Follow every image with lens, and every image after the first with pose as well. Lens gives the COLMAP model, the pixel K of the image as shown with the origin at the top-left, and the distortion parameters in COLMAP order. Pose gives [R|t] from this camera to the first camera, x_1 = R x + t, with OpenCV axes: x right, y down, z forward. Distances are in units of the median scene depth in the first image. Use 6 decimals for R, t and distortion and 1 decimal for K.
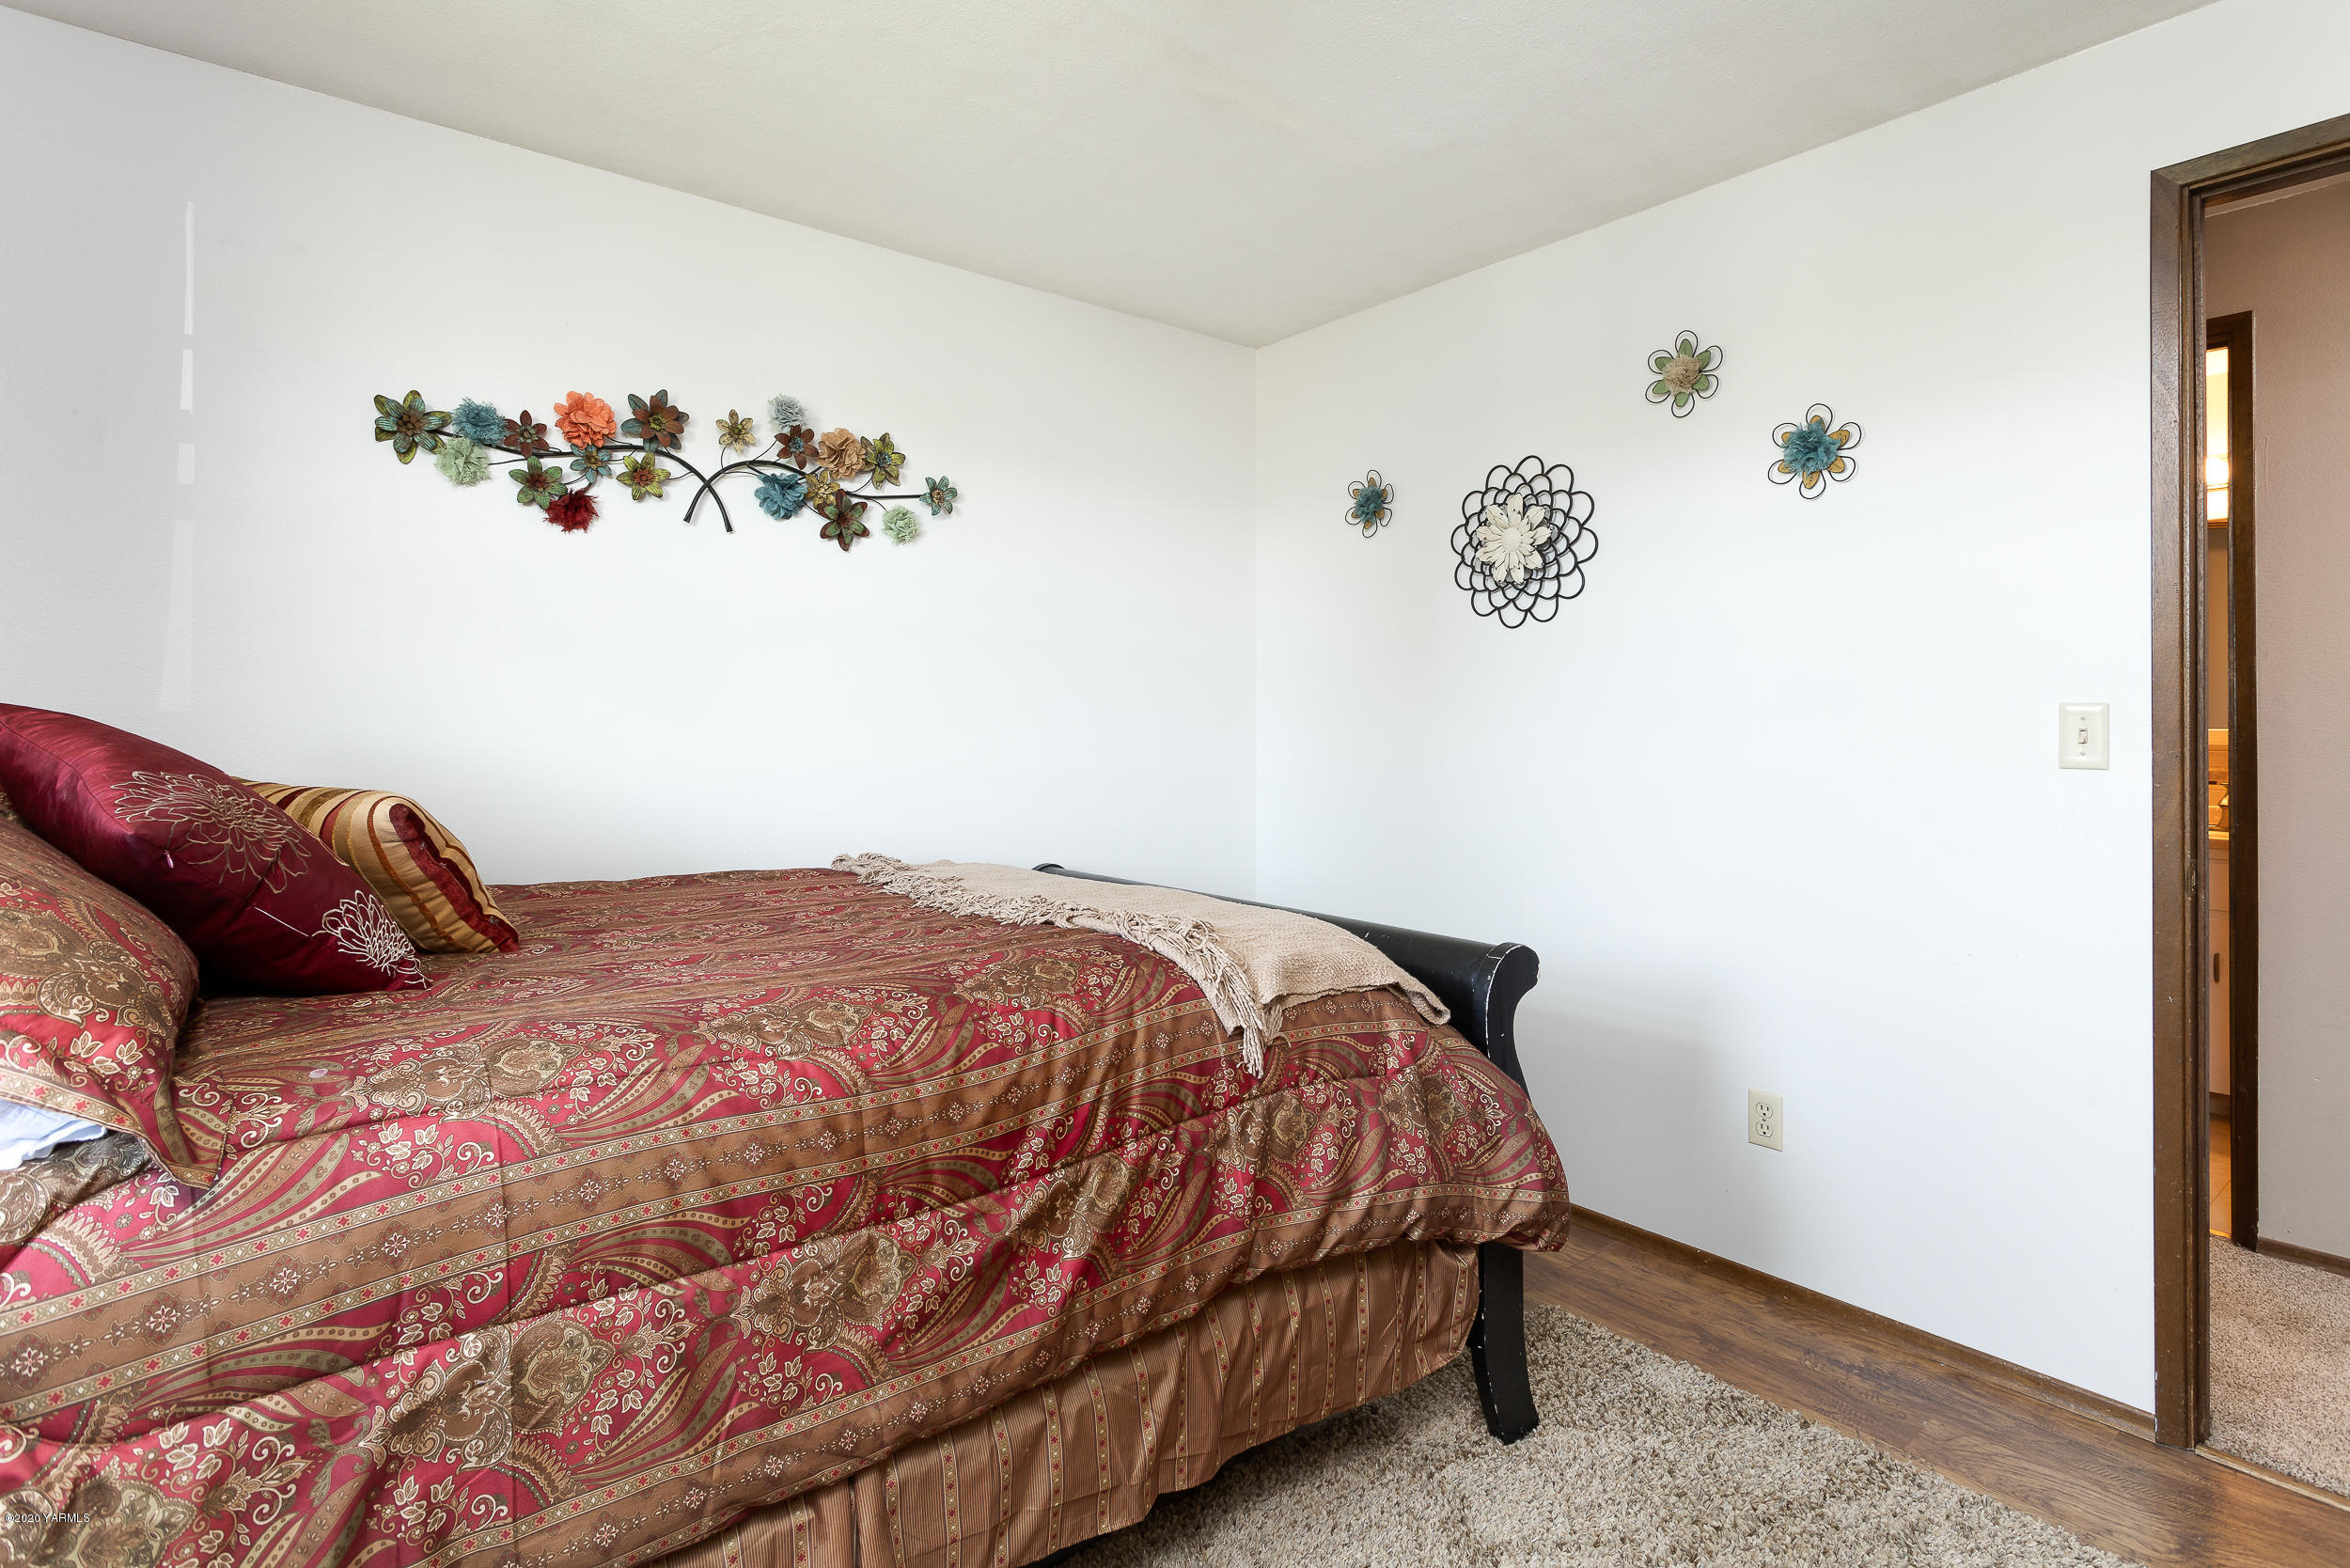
lens RADIAL K [[1174.8, 0, 1191.3], [0, 1174.8, 735.2], [0, 0, 1]] dist [0.003424, 0.002624]
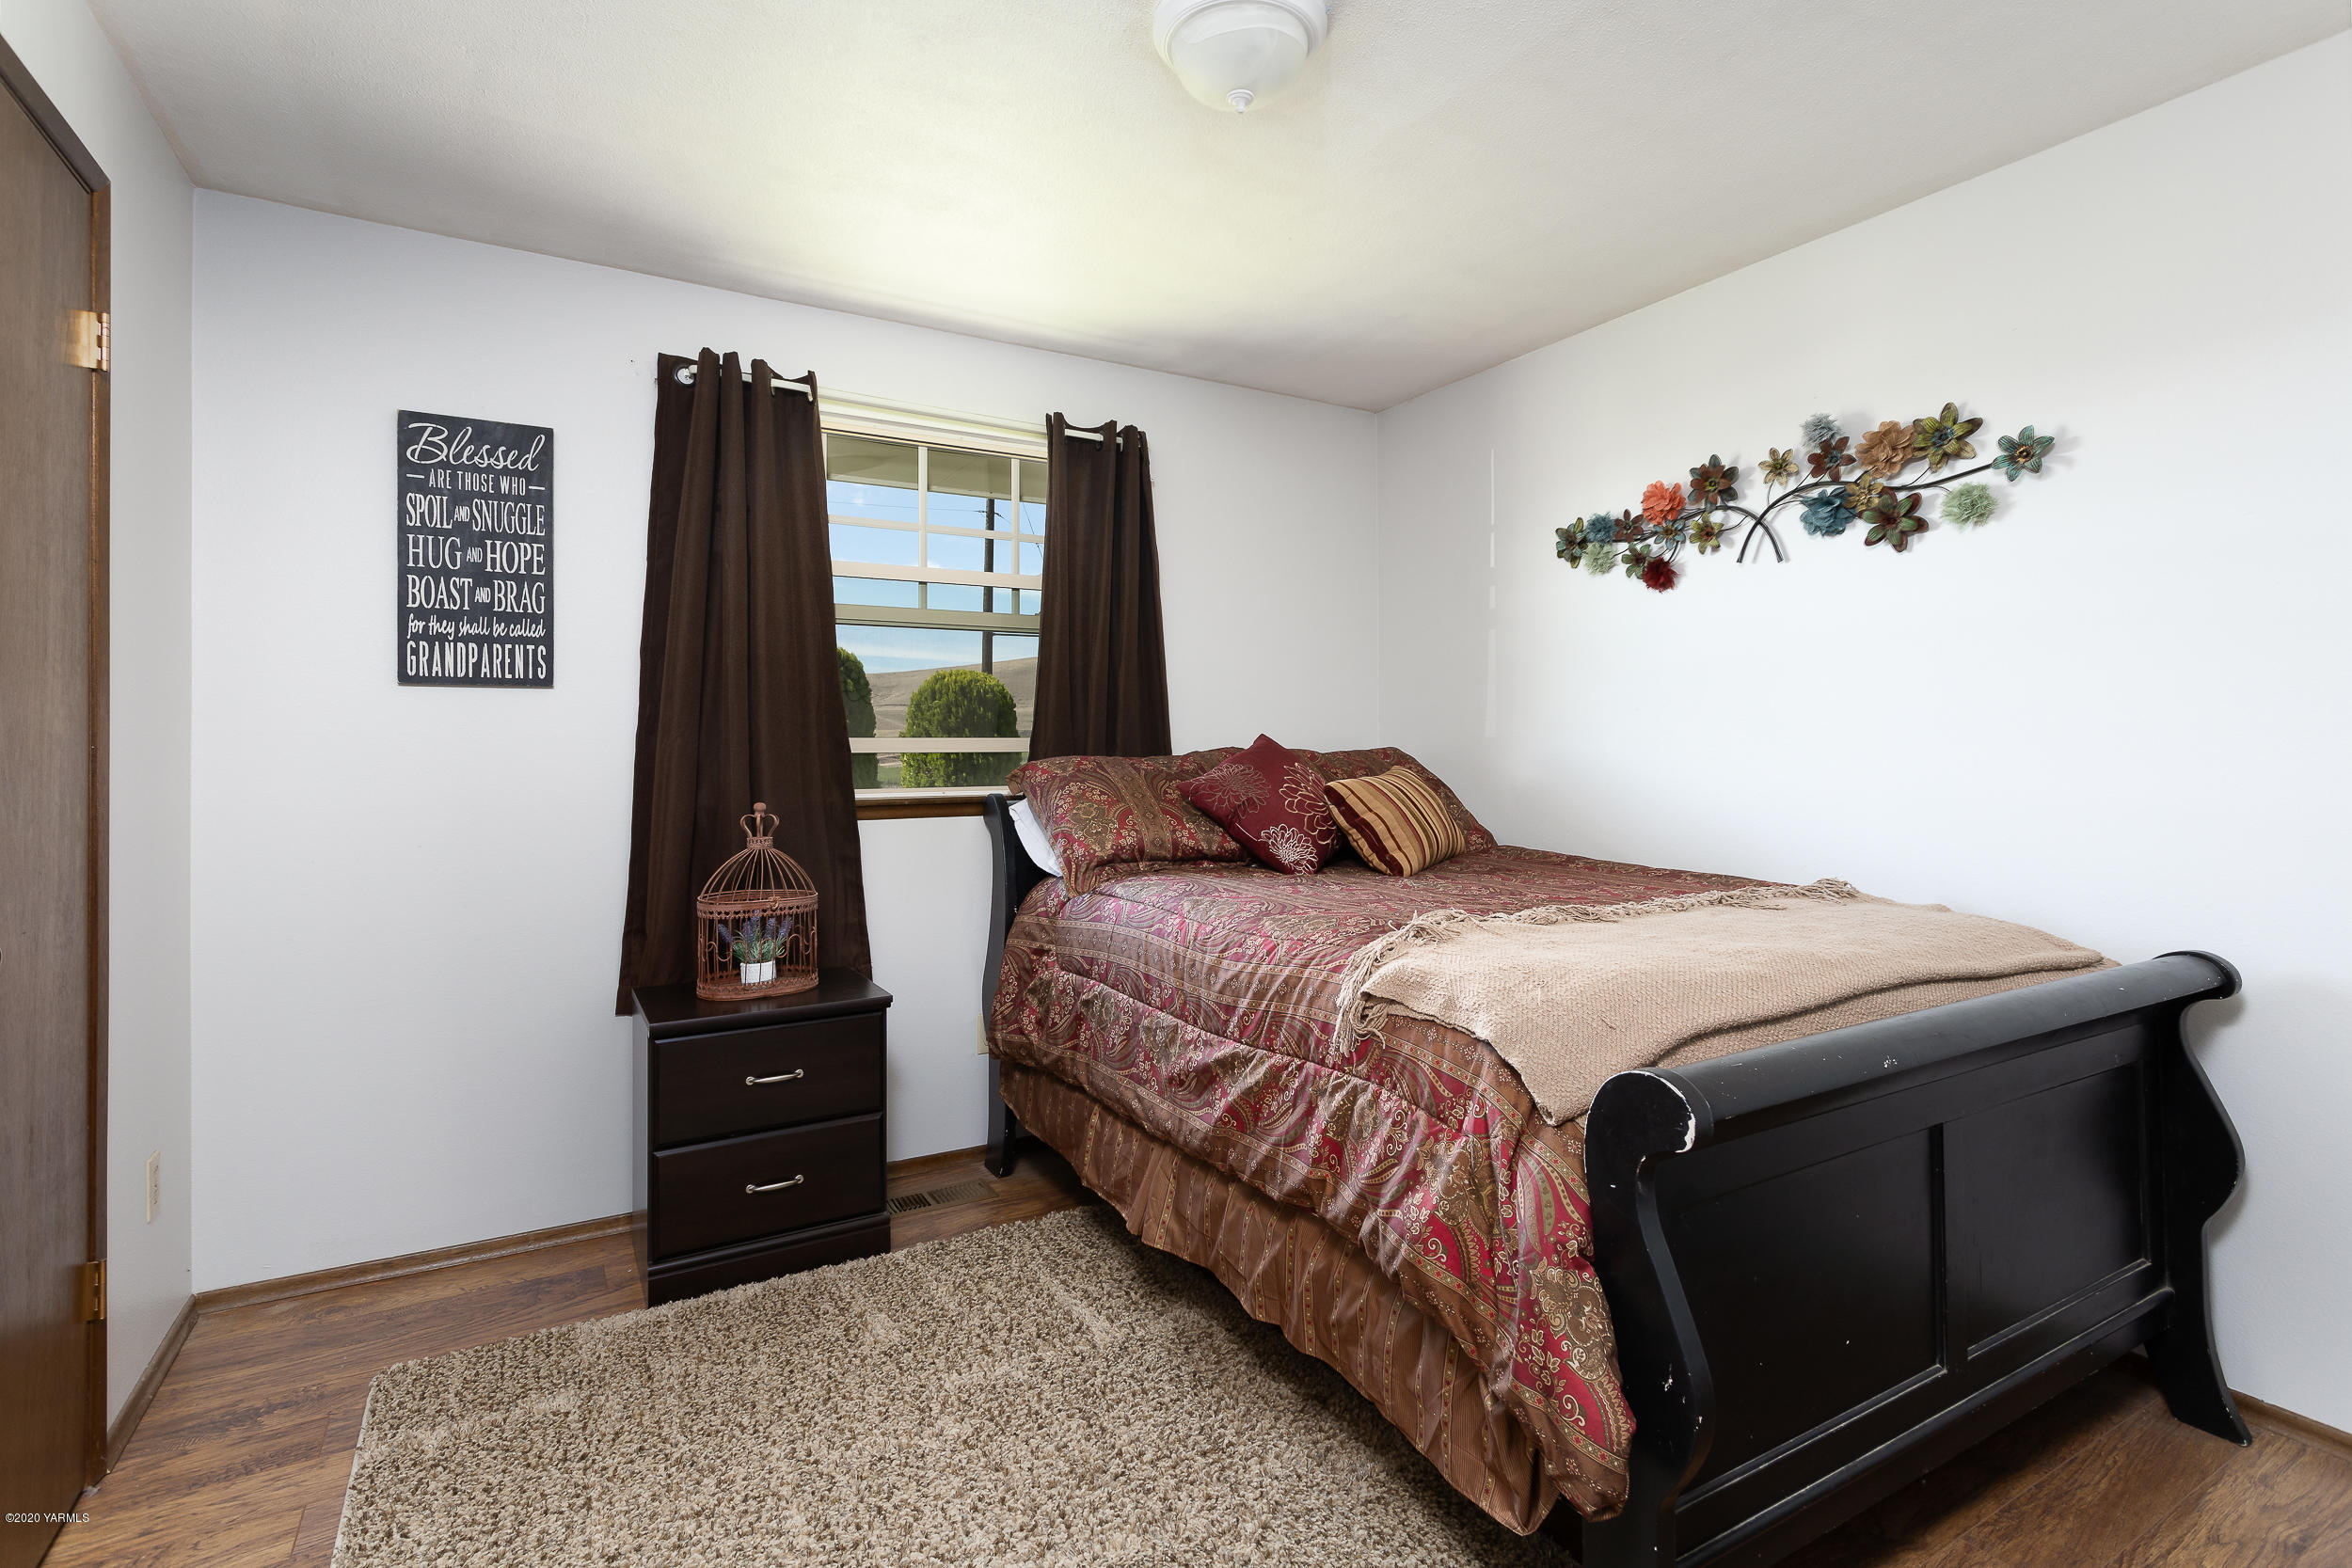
lens RADIAL K [[1175.7, 0, 1181.7], [0, 1175.7, 762.3], [0, 0, 1]] dist [0.003424, 0.002624]
pose [[-0.174429, 0.014987, -0.984556, 0.850293], [-0.006914, 0.999841, 0.016445, -0.006041], [0.984646, 0.009675, -0.174297, 0.738988]]
